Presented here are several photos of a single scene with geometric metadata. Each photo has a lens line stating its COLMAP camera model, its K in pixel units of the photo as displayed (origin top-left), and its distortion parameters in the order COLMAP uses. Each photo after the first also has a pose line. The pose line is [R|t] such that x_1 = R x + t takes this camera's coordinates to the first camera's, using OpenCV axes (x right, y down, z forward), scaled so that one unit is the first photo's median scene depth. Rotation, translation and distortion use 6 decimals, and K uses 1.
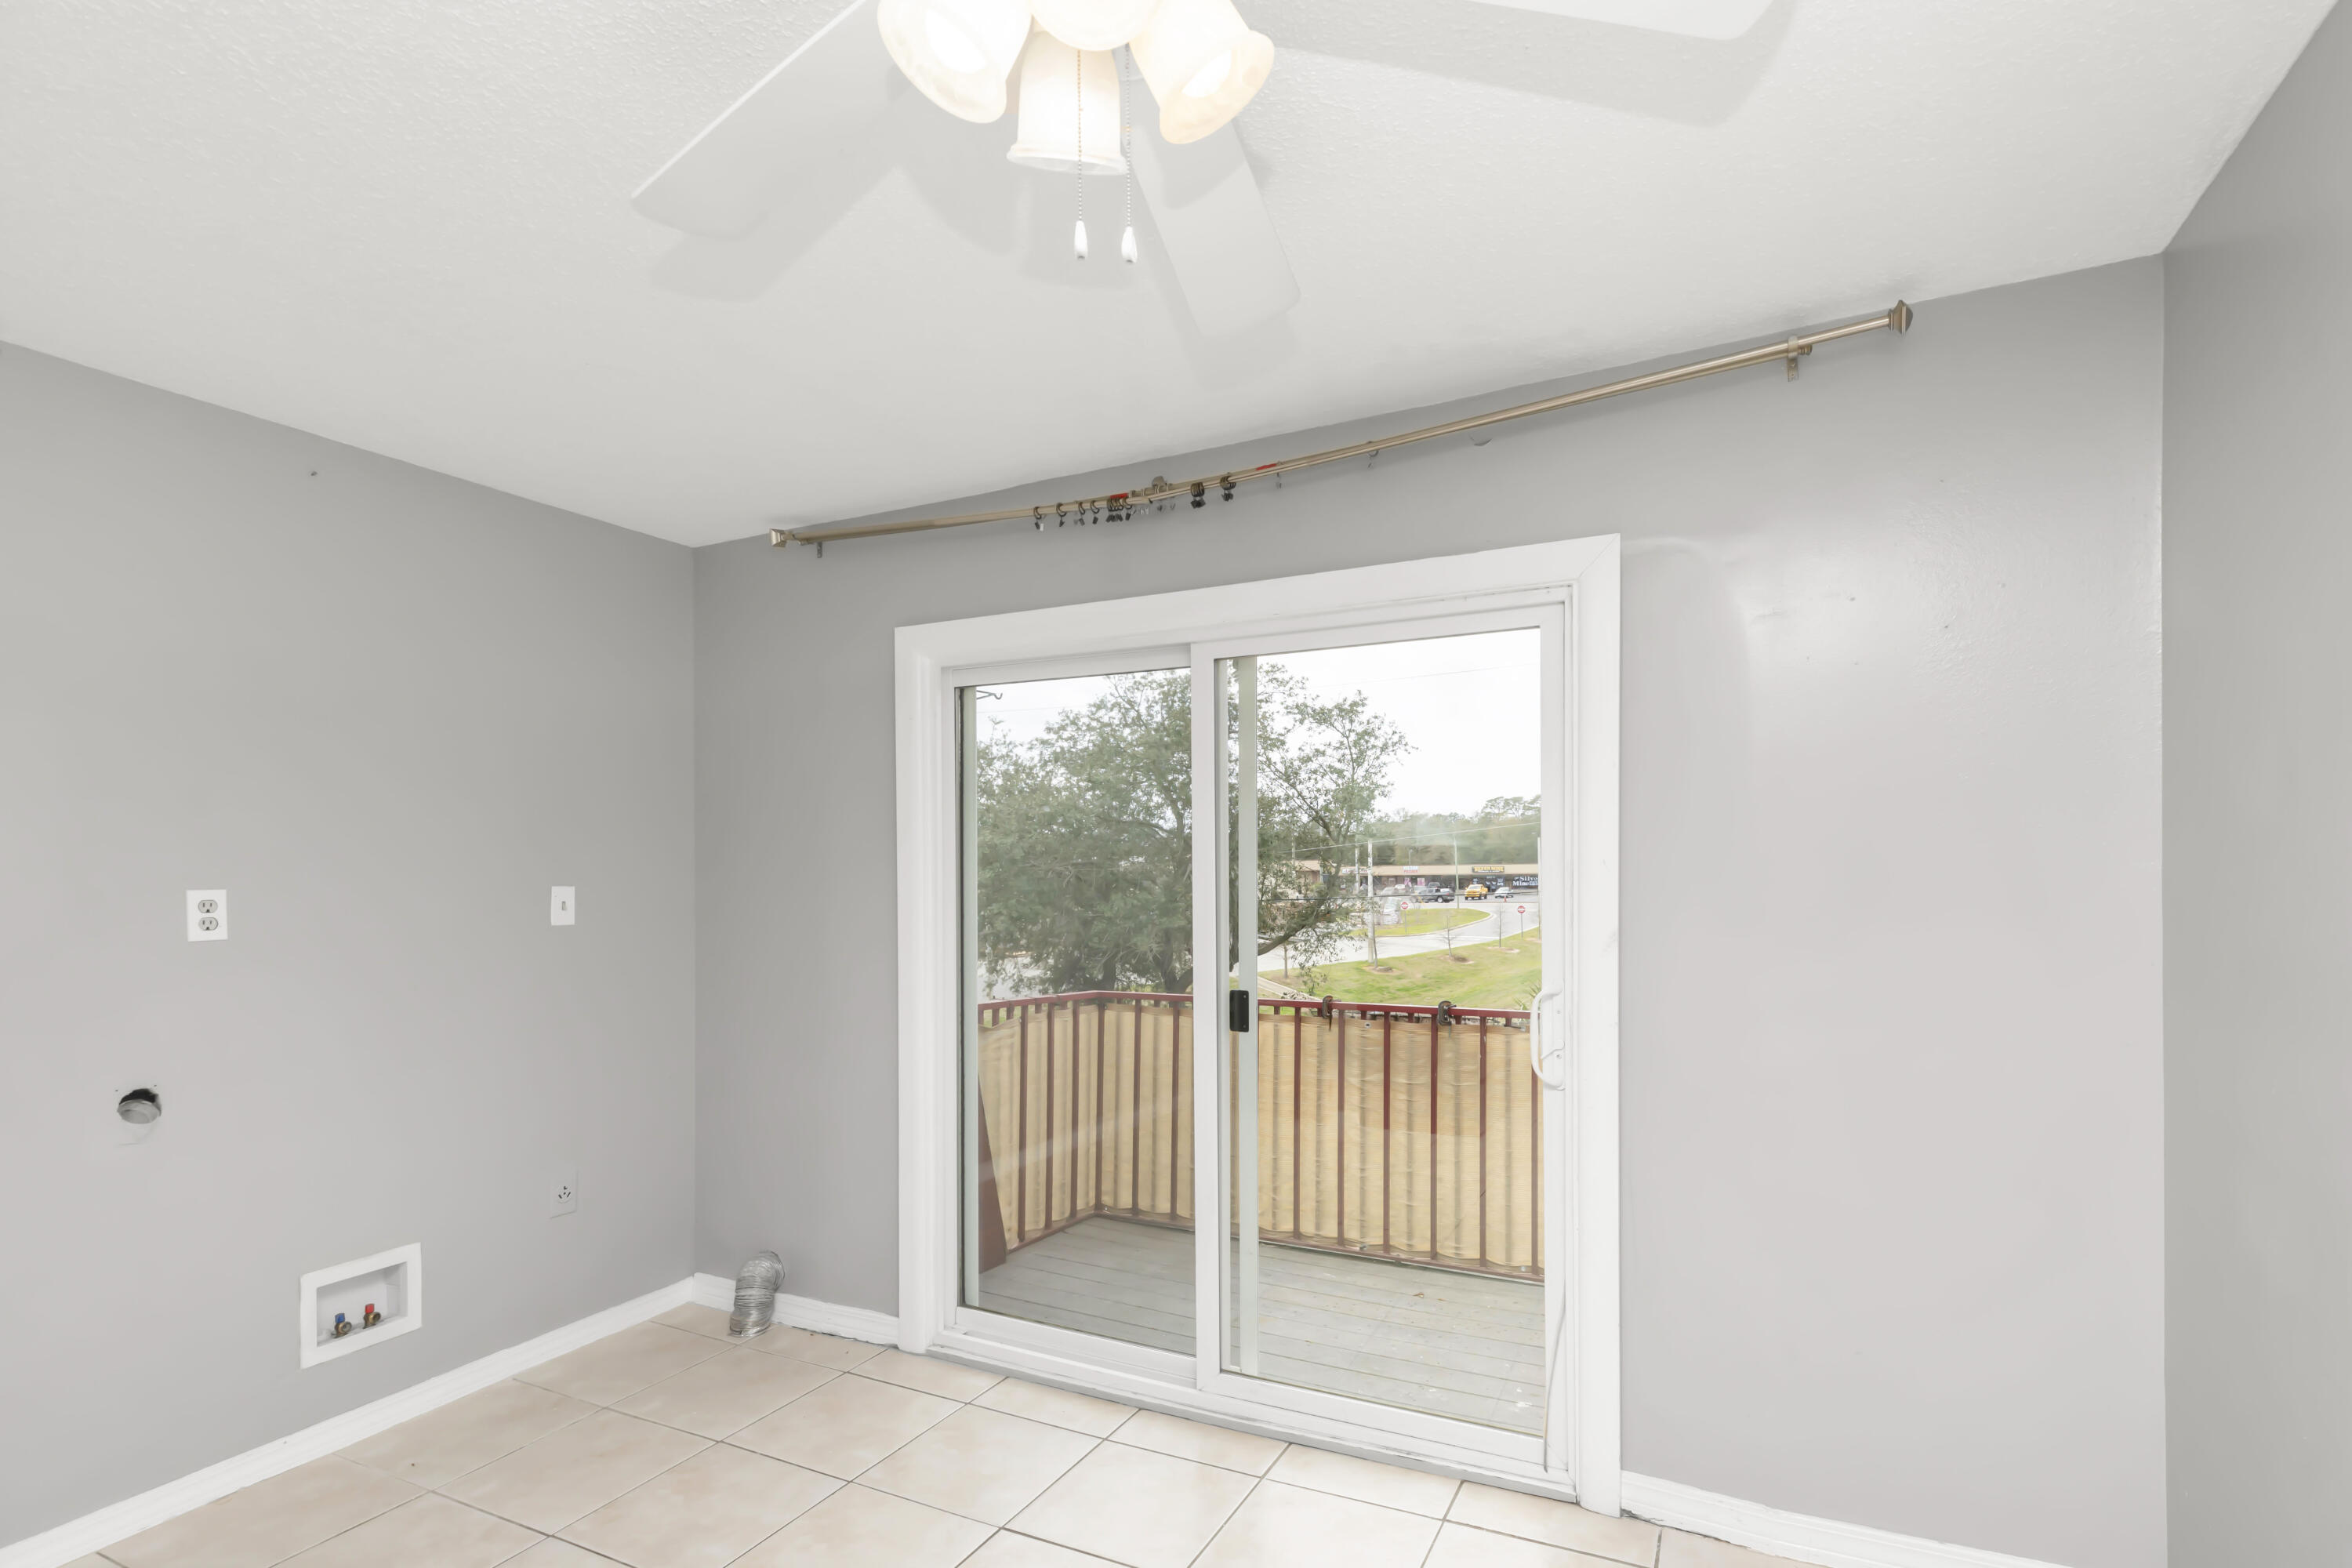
lens RADIAL K [[1059.3, 0, 1205.3], [0, 1059.3, 872.6], [0, 0, 1]] dist [0.002272, -0.000149]
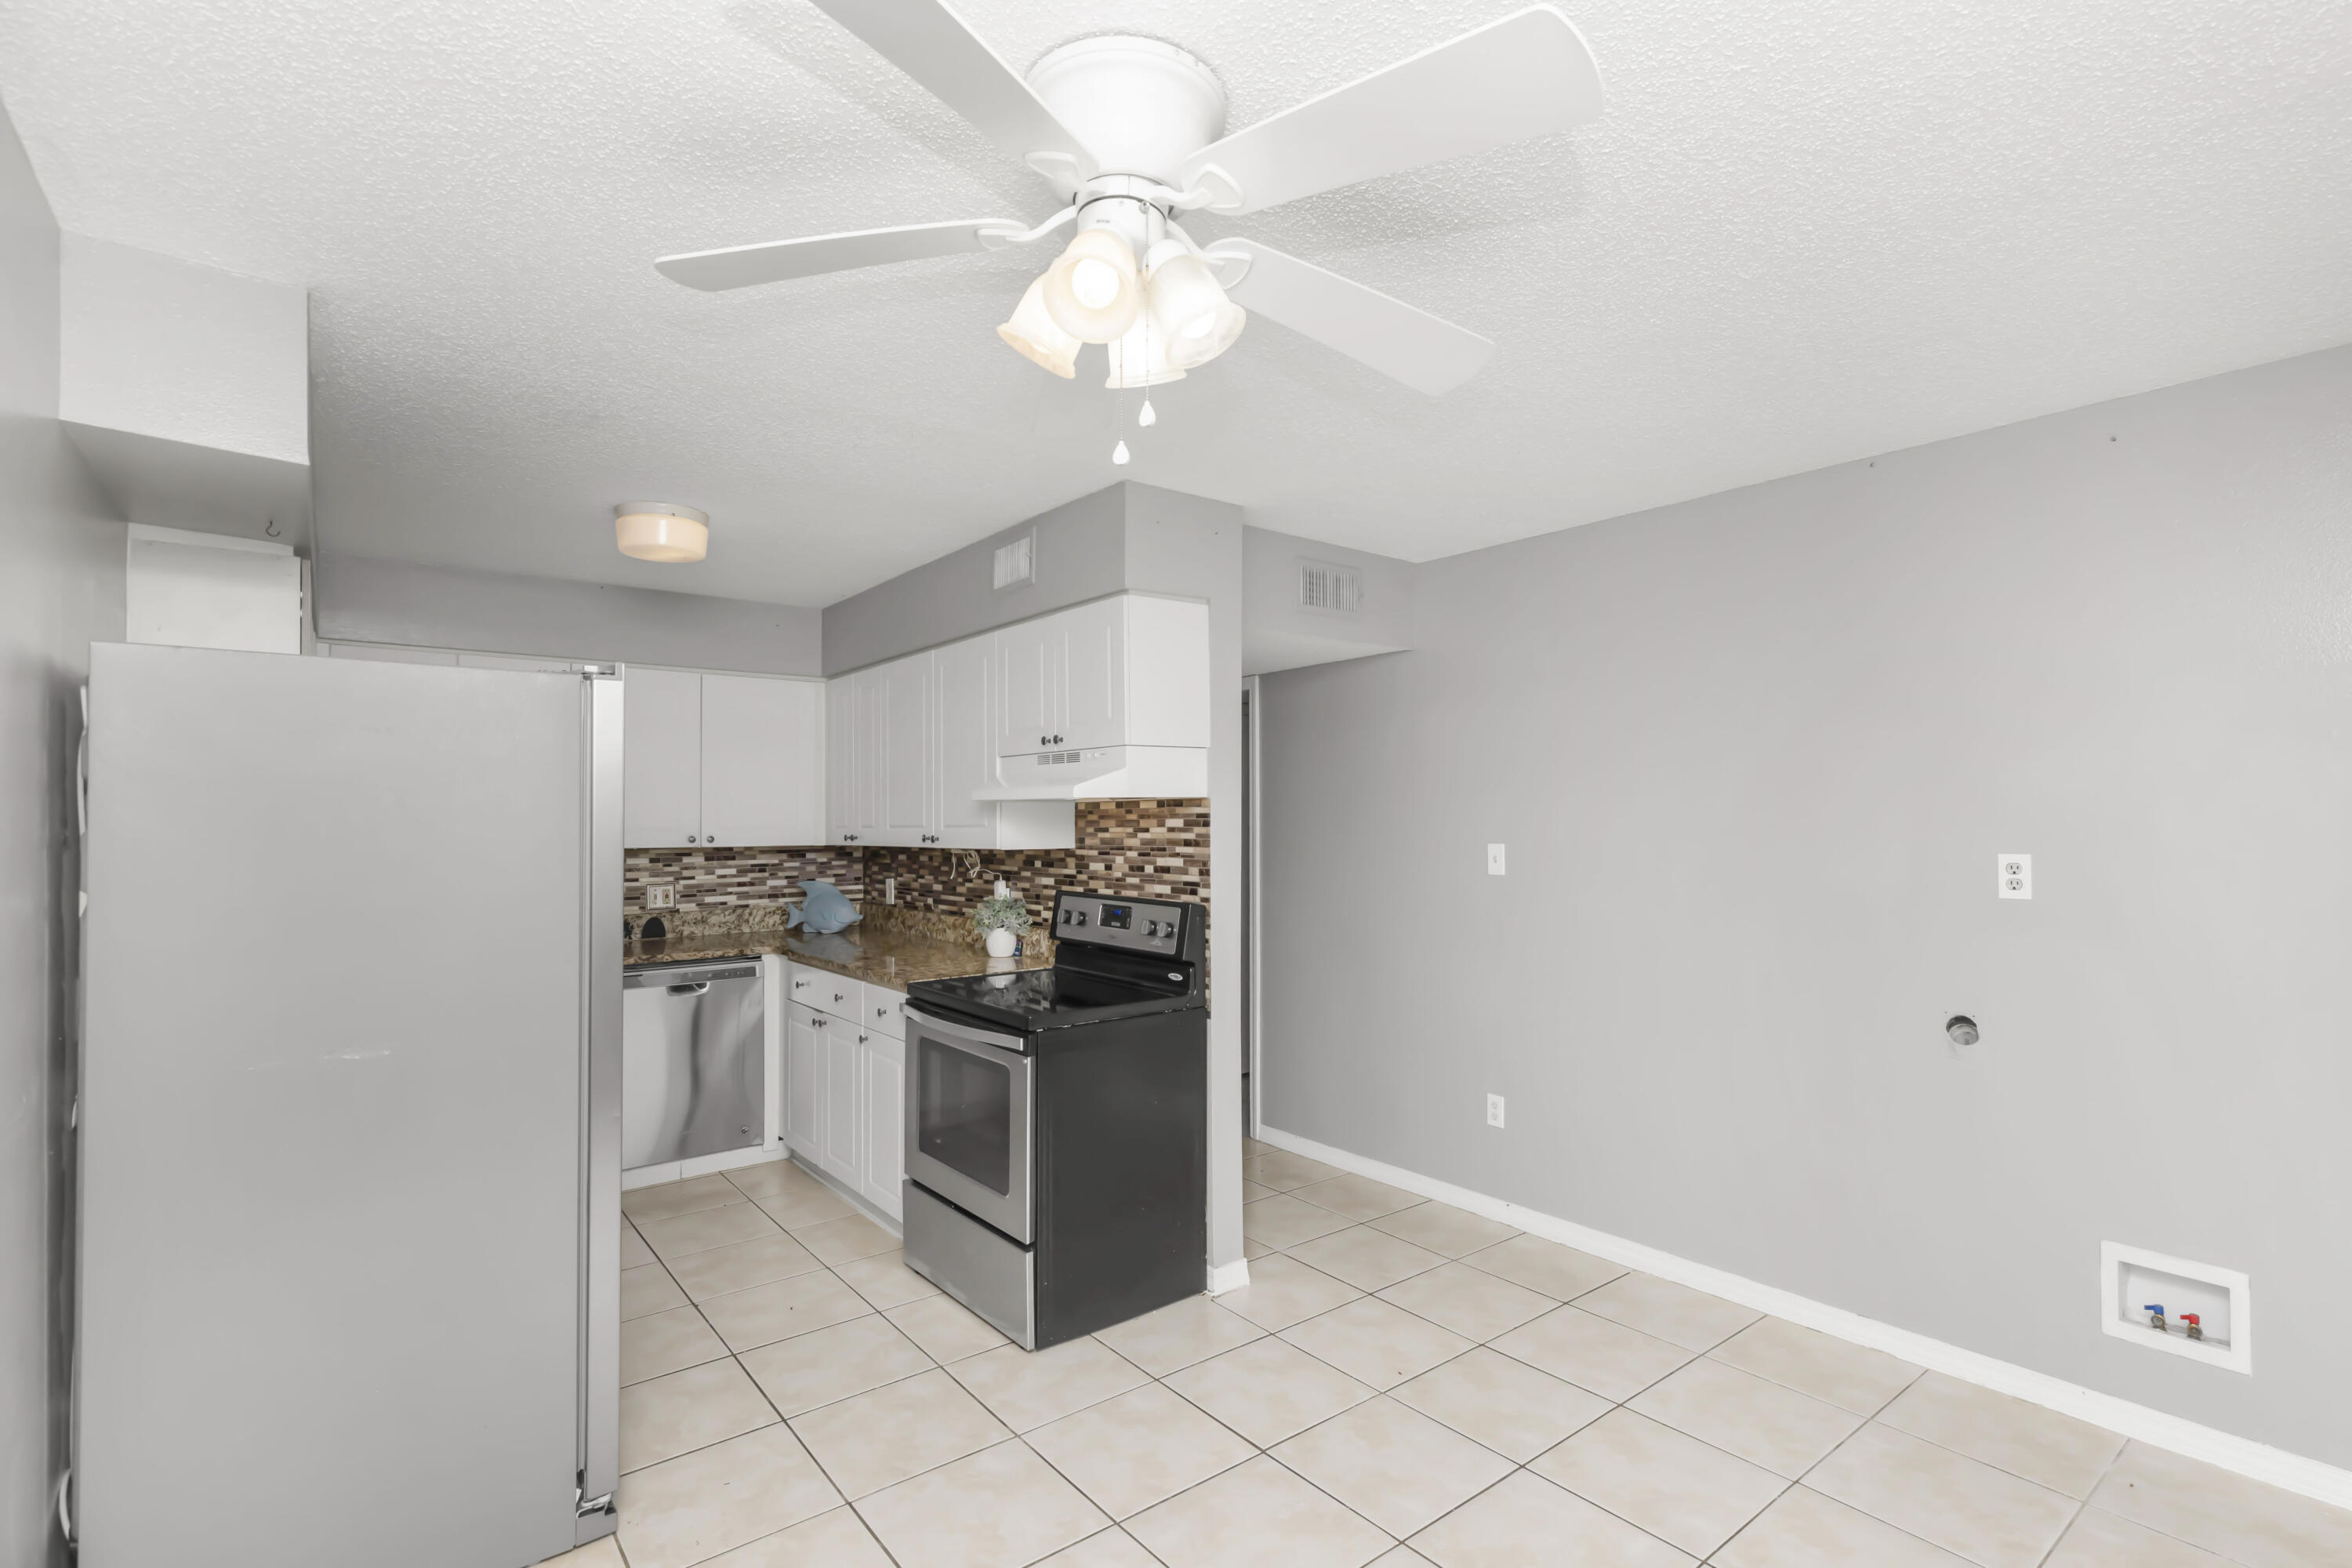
lens RADIAL K [[1059.3, 0, 1184.7], [0, 1059.3, 814.9], [0, 0, 1]] dist [0.002272, -0.000149]
pose [[-0.419834, 0.007623, -0.907569, 0.276394], [0.005879, 0.999967, 0.005680, -0.022533], [0.907582, -0.002951, -0.419865, 0.409091]]
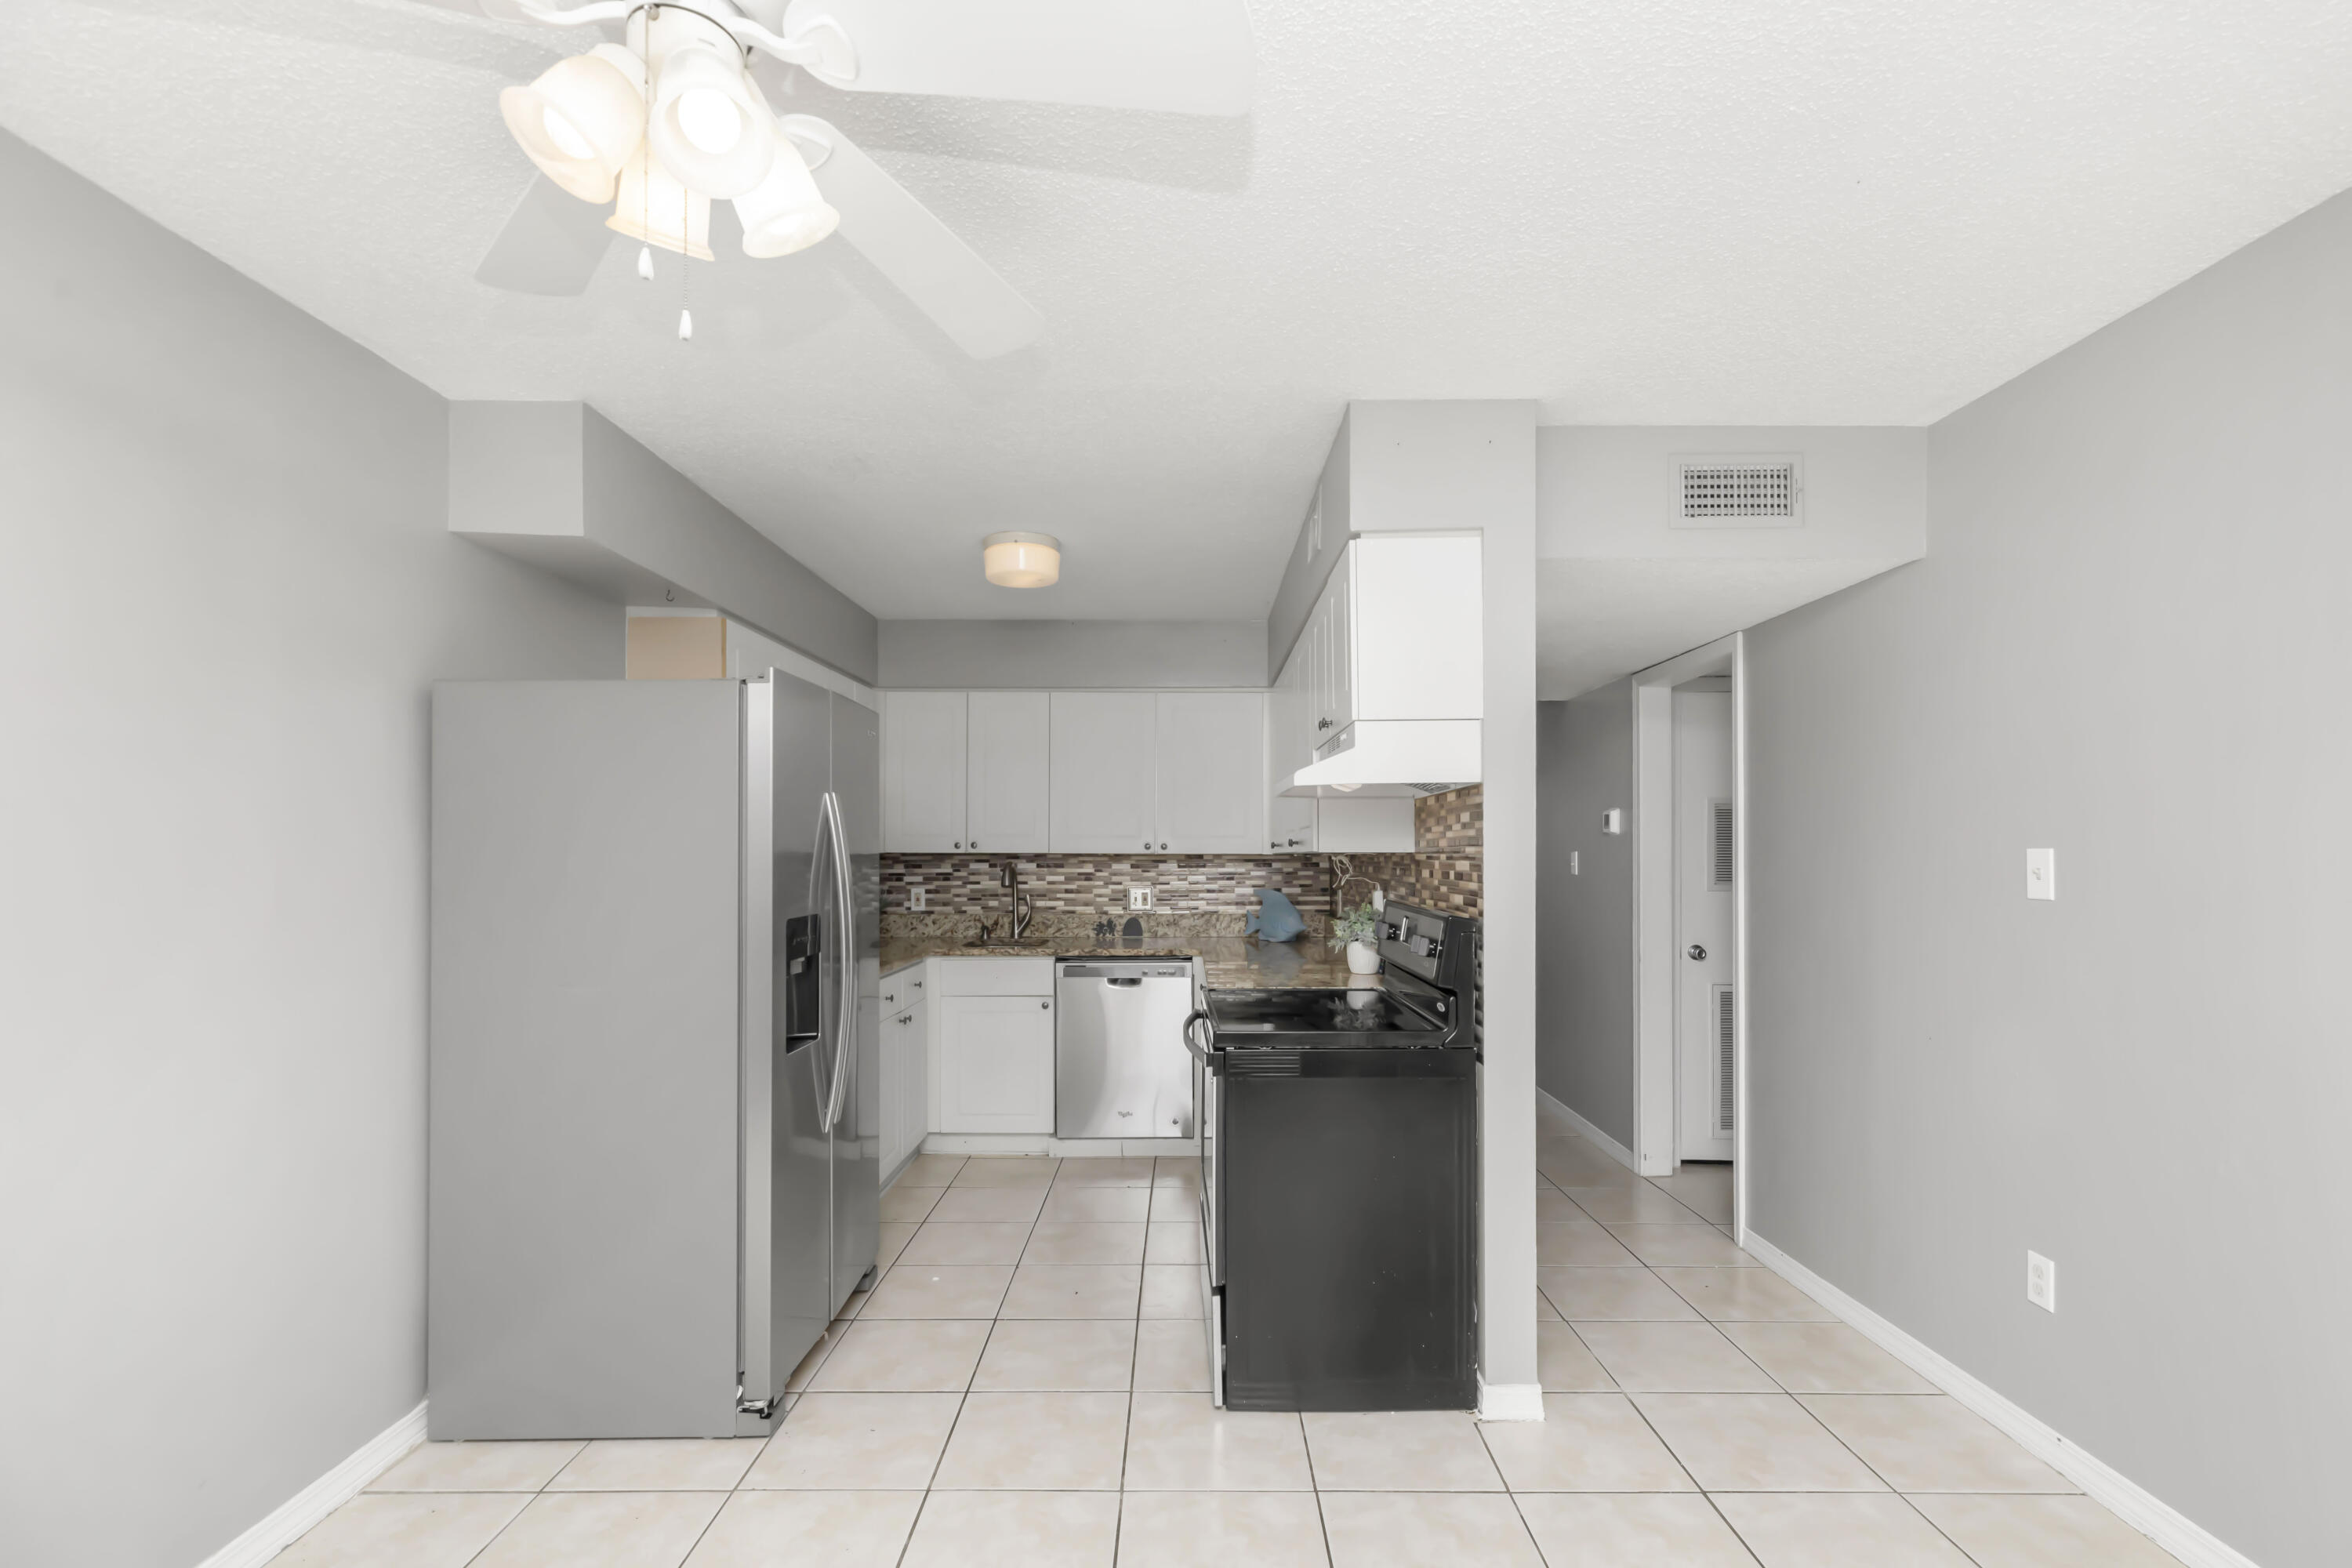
lens RADIAL K [[1059.3, 0, 1197.0], [0, 1059.3, 843.5], [0, 0, 1]] dist [0.002272, -0.000149]
pose [[-0.885744, 0.007402, -0.464116, -0.024134], [0.007540, 0.999970, 0.001558, 0.003570], [0.464114, -0.002119, -0.885773, 0.571486]]
